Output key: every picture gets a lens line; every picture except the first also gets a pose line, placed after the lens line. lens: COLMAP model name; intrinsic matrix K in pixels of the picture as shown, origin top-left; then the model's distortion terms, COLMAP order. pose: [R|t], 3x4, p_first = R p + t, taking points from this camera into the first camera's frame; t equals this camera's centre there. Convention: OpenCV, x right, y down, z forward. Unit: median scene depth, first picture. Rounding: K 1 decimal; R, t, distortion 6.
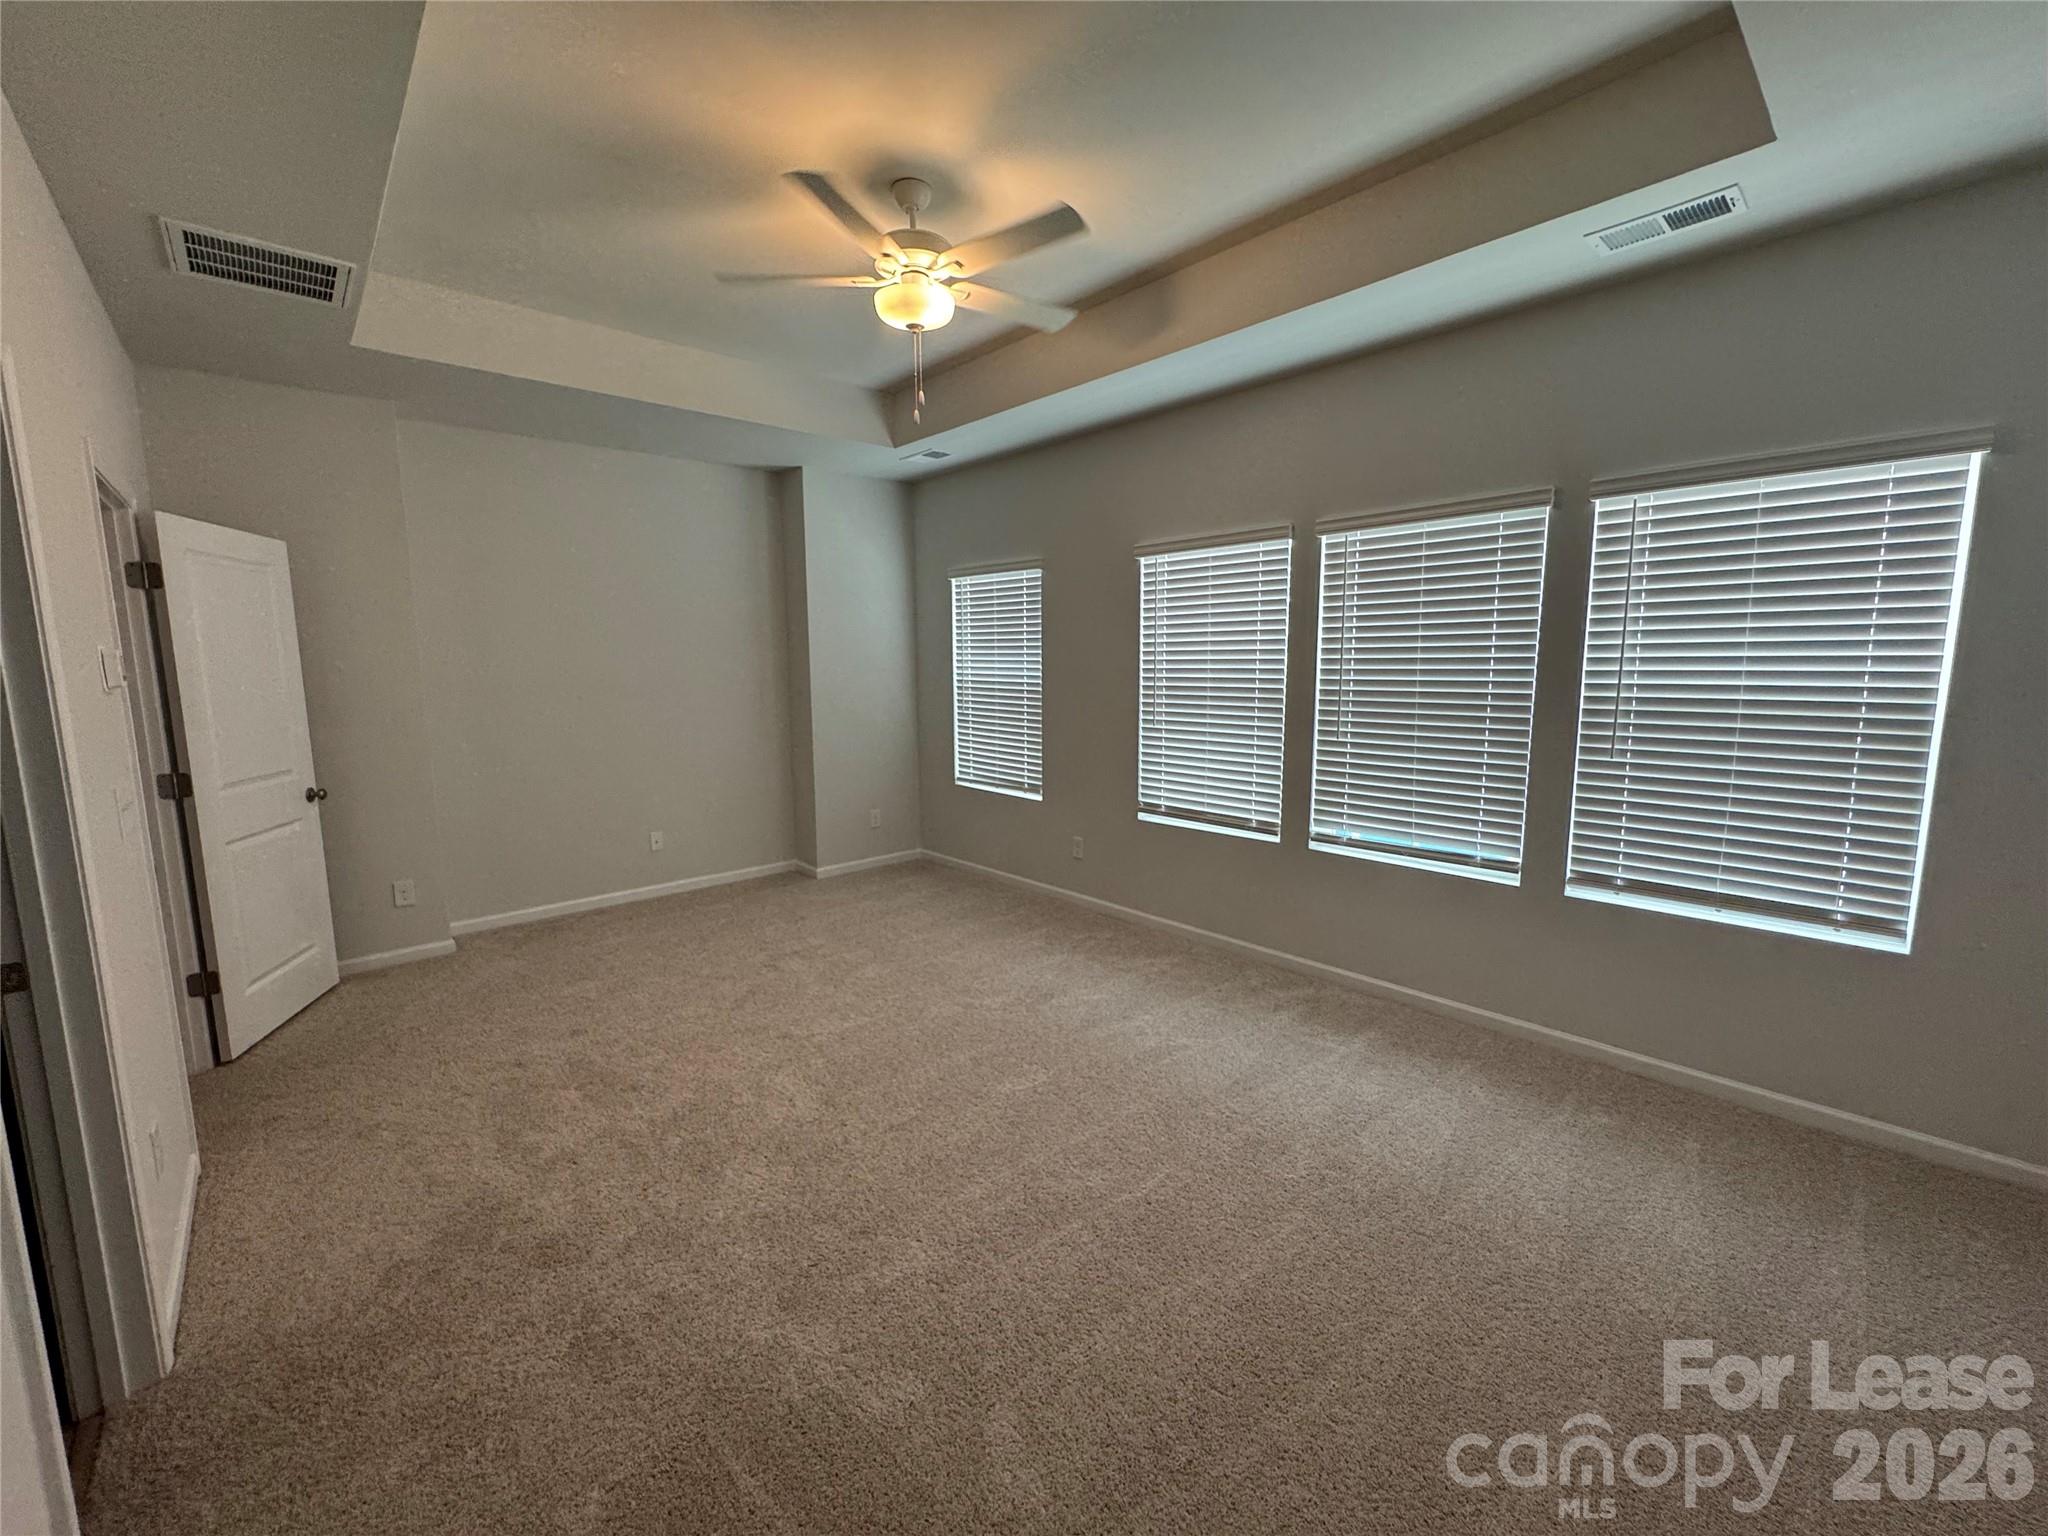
lens RADIAL K [[820.3, 0, 1010.0], [0, 820.3, 763.8], [0, 0, 1]] dist [-0.000137, -0.000257]
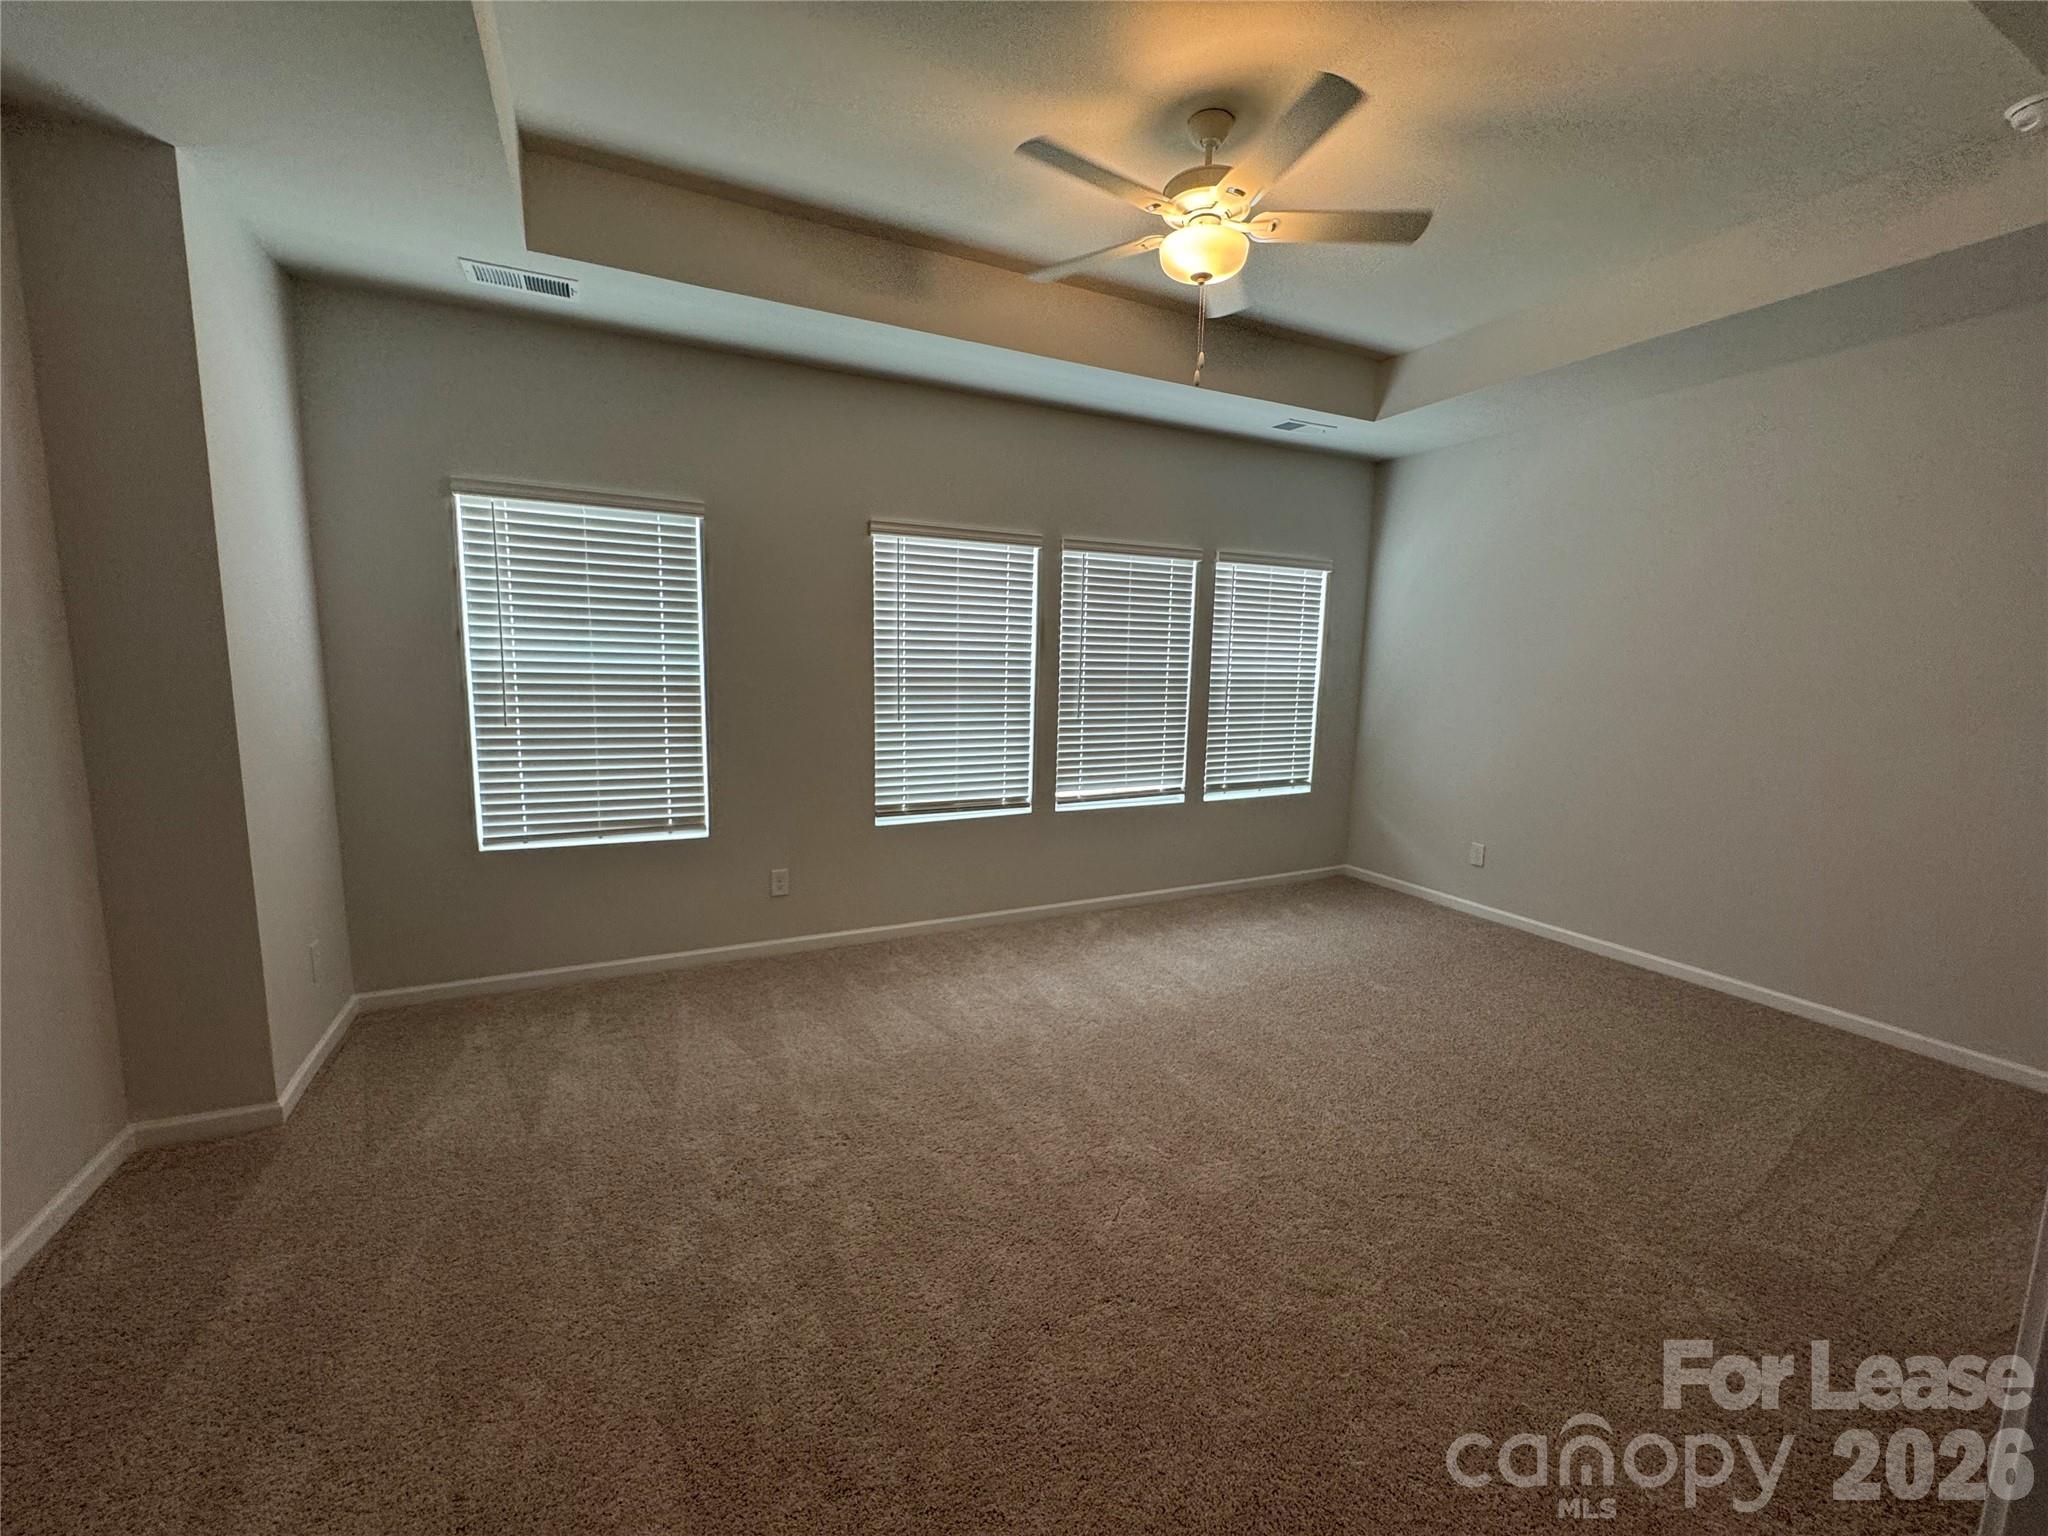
lens RADIAL K [[820.3, 0, 1010.0], [0, 820.3, 763.8], [0, 0, 1]] dist [-0.000137, -0.000257]
pose [[0.271702, -0.108879, 0.956203, -0.794244], [0.102573, 0.991196, 0.083717, -0.072753], [-0.956900, 0.075335, 0.280478, 0.727865]]
